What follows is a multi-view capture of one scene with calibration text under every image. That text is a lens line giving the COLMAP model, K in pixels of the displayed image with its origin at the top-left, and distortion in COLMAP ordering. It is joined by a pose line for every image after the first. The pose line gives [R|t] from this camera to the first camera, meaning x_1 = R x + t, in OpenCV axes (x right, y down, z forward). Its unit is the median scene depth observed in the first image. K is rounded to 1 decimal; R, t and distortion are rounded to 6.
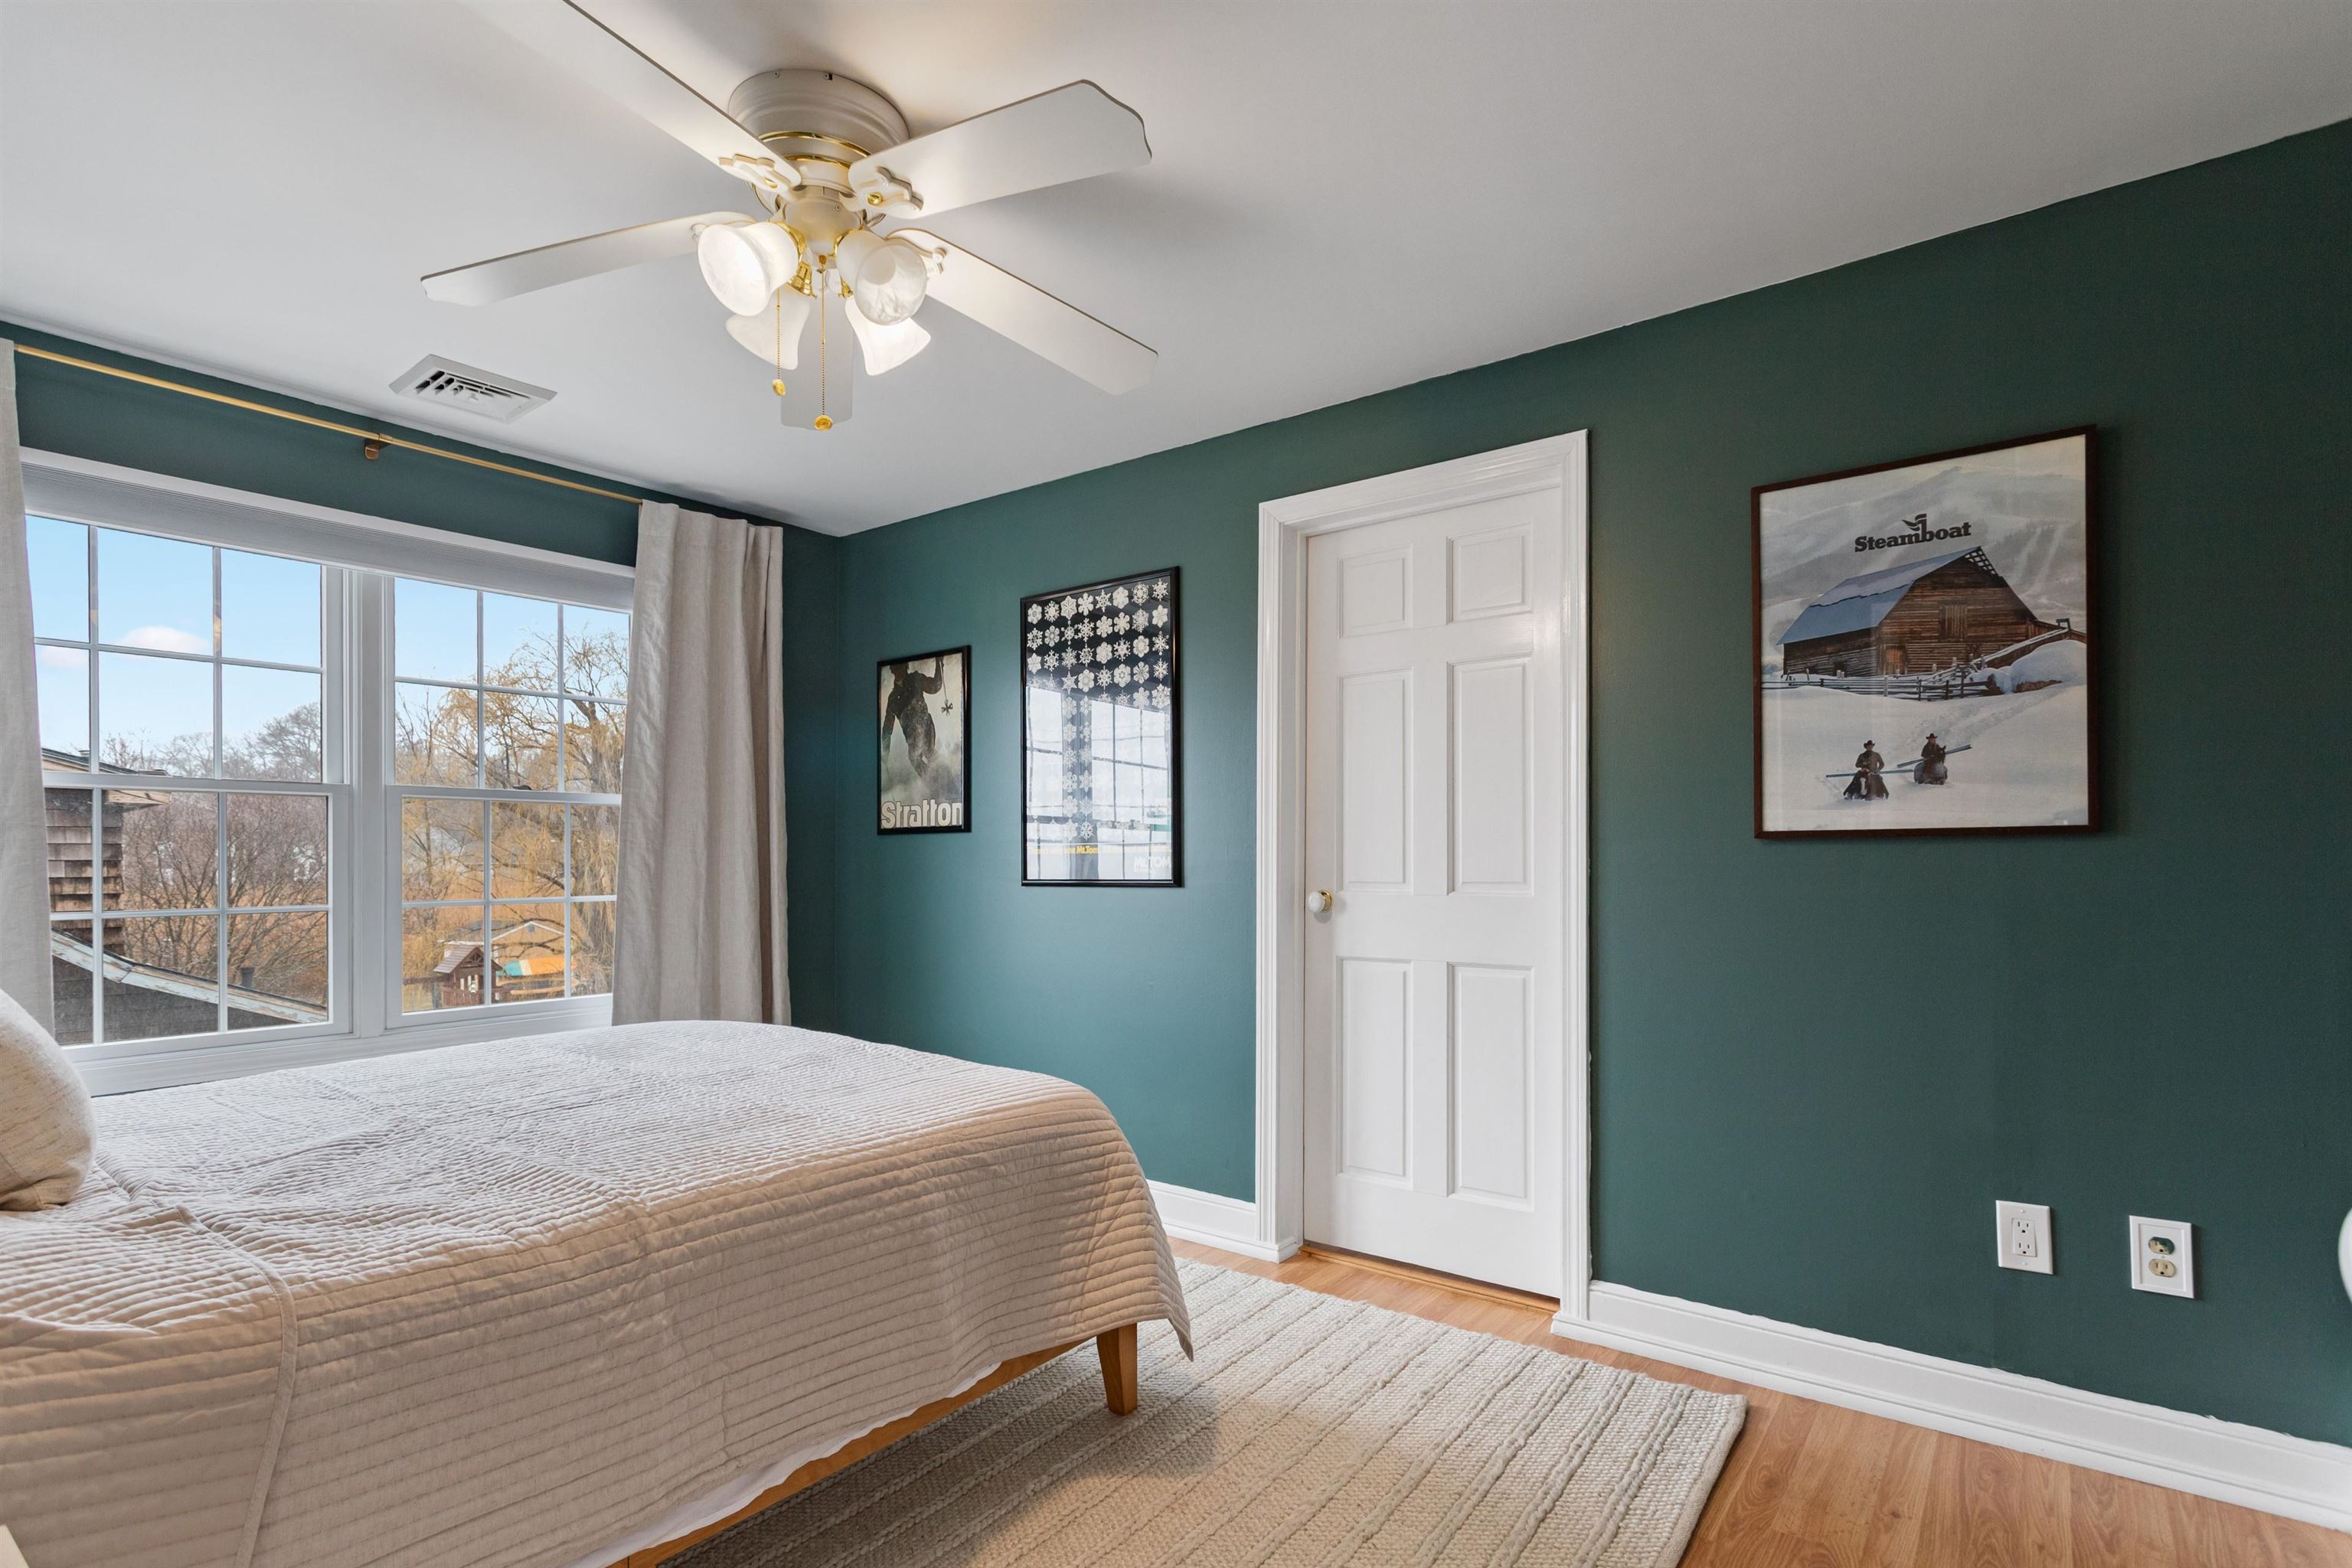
lens RADIAL K [[1121.2, 0, 1173.5], [0, 1121.2, 857.7], [0, 0, 1]] dist [0.001606, 0.000329]
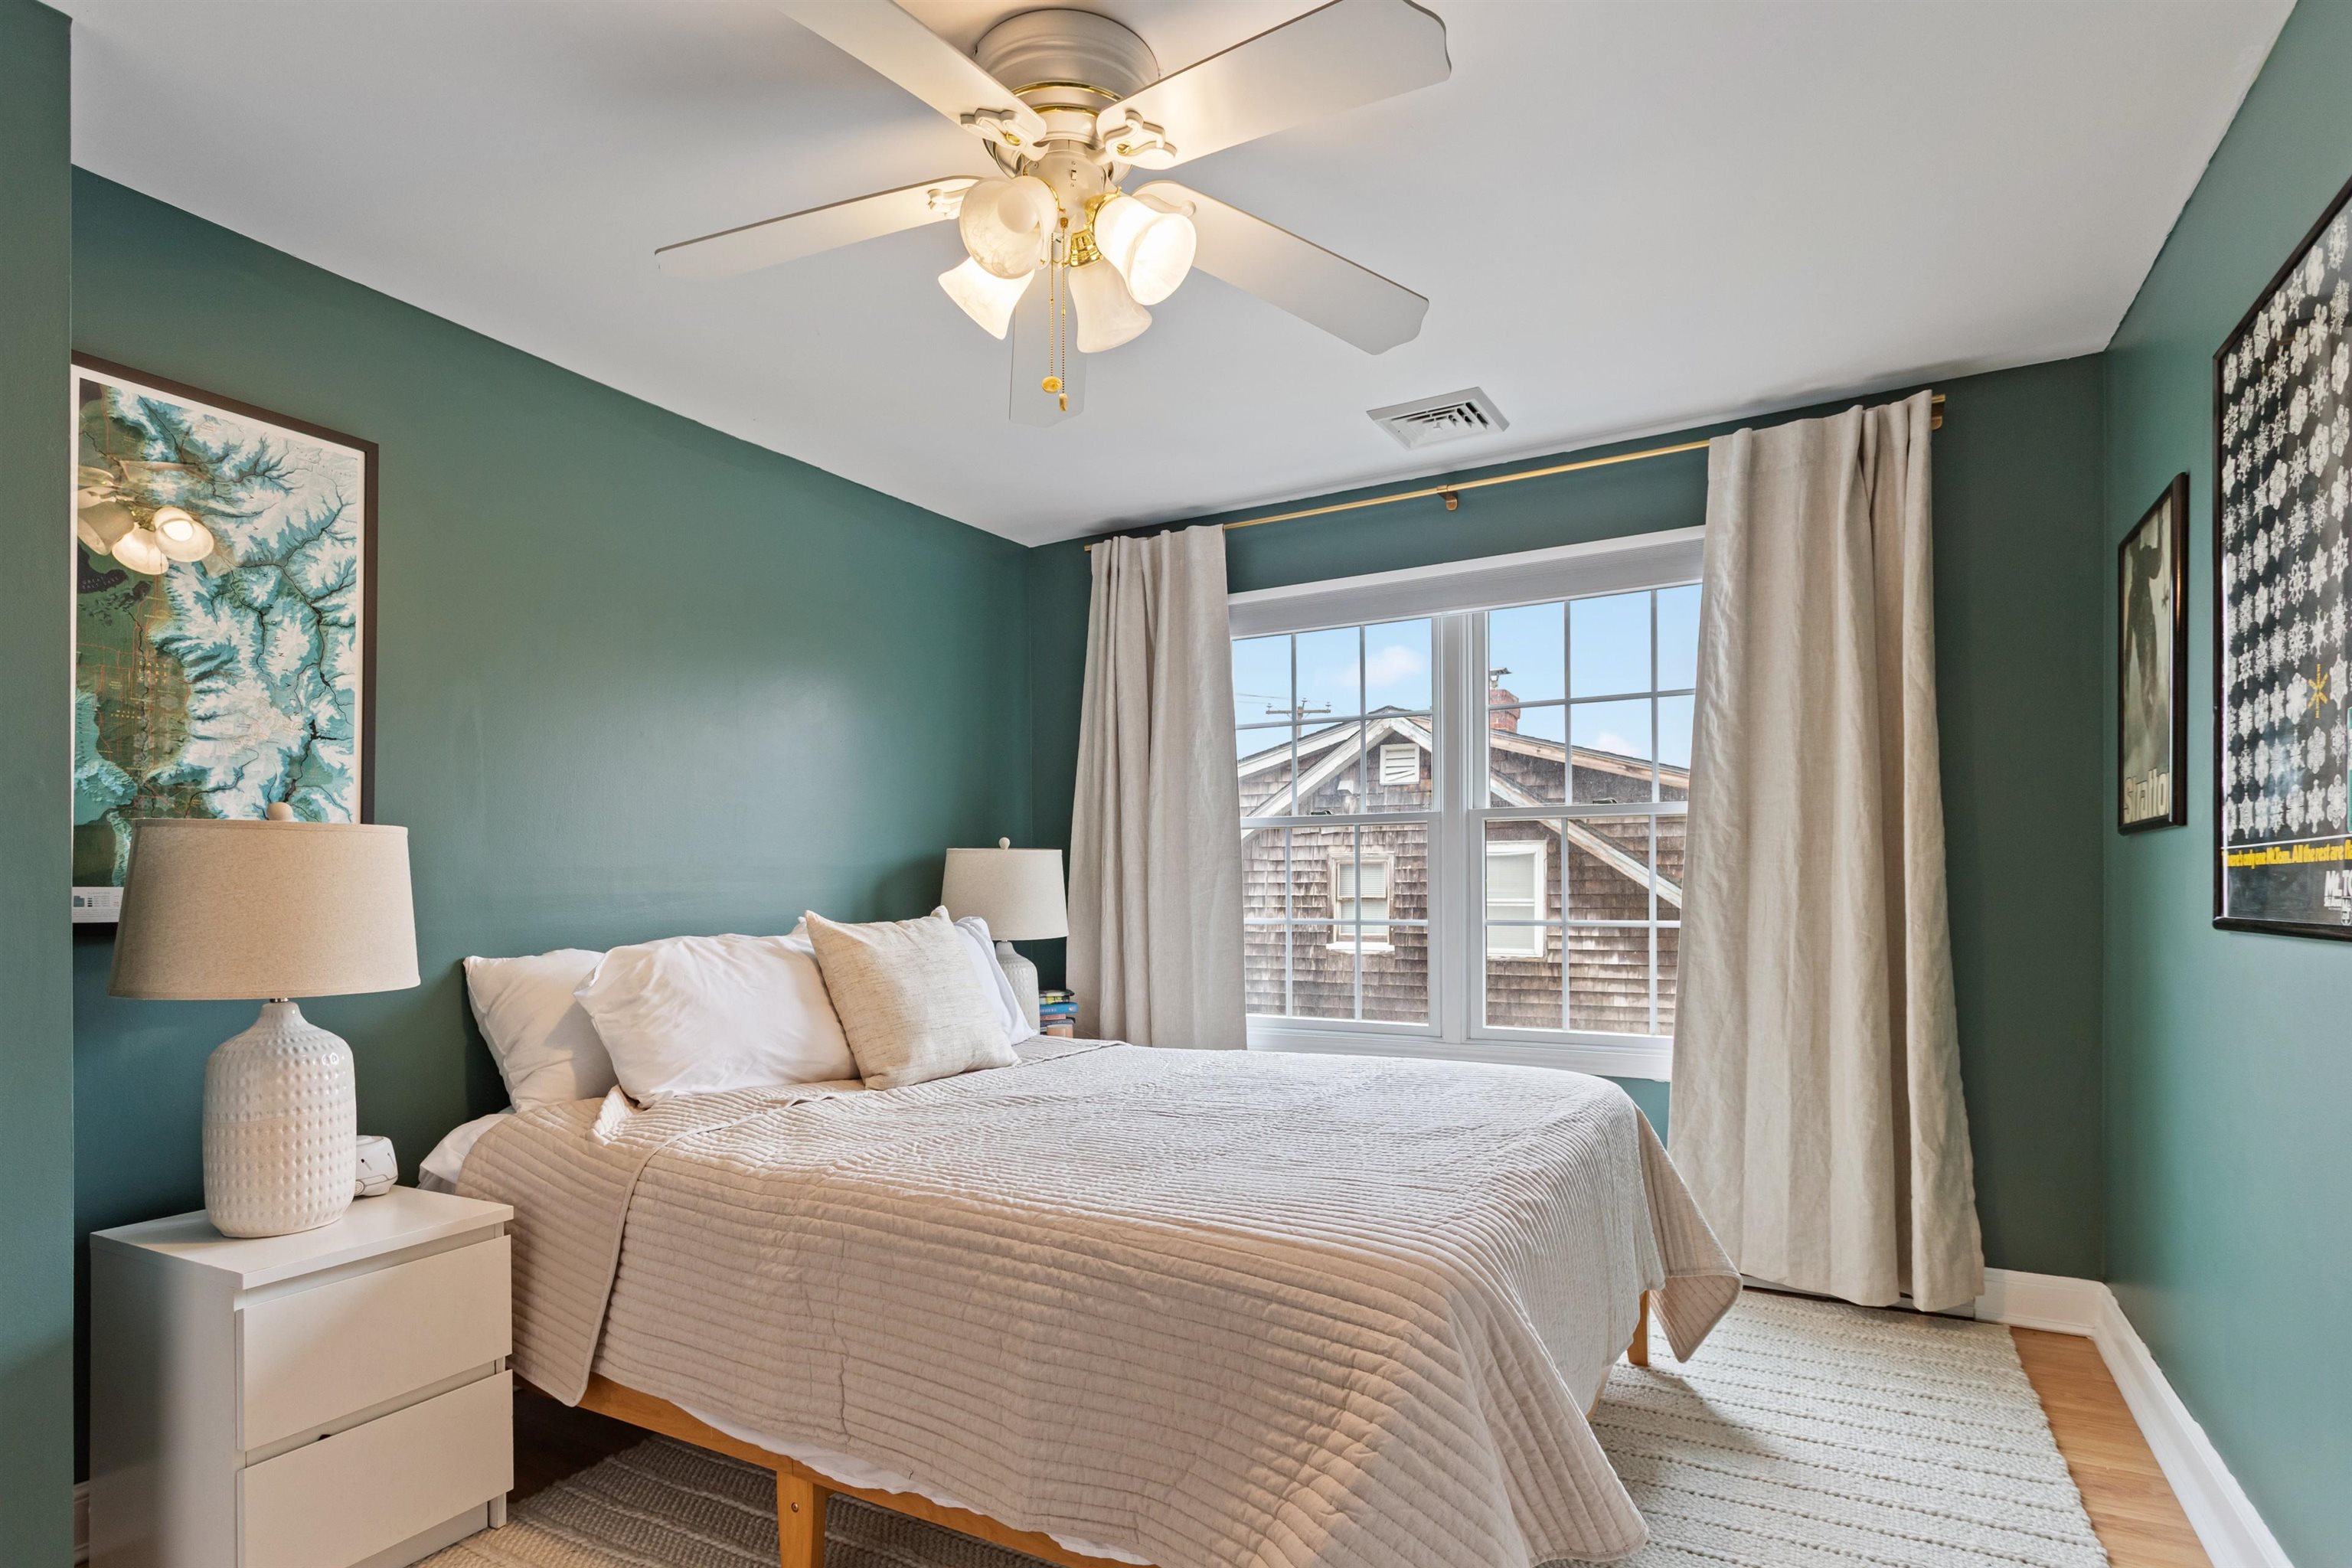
lens RADIAL K [[1191.8, 0, 1172.2], [0, 1191.8, 892.8], [0, 0, 1]] dist [0.000248, 0.000220]
pose [[0.149225, 0.008731, -0.988765, 0.389232], [0.005460, 0.999939, 0.009653, 0.001422], [0.988788, -0.006839, 0.149168, 0.564412]]
